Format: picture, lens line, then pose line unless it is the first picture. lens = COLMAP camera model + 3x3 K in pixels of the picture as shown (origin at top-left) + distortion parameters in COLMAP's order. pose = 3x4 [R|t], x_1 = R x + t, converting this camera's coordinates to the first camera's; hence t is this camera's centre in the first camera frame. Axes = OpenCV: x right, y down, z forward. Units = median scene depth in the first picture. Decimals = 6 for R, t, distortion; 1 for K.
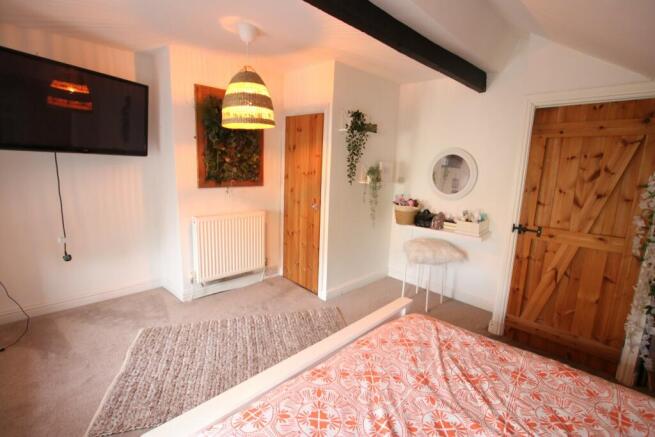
lens RADIAL K [[307.0, 0, 327.5], [0, 307.0, 218.5], [0, 0, 1]] dist [-0.028983, 0.001406]
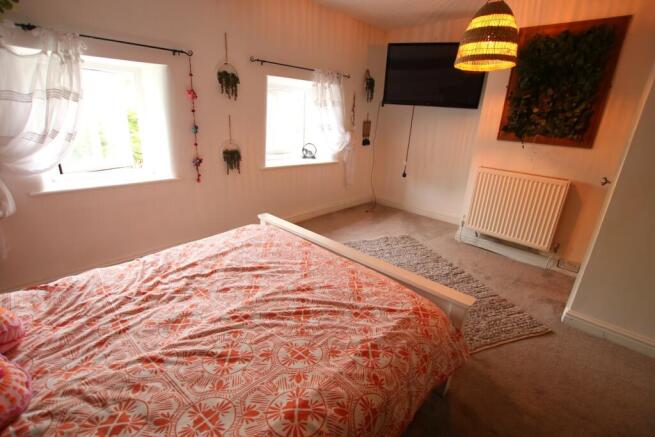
lens RADIAL K [[307.0, 0, 327.5], [0, 307.0, 218.5], [0, 0, 1]] dist [-0.028983, 0.001406]
pose [[0.011121, 0.292162, -0.956304, 0.790209], [-0.222958, 0.933011, 0.282452, -0.020681], [0.974765, 0.210075, 0.075516, 0.578035]]
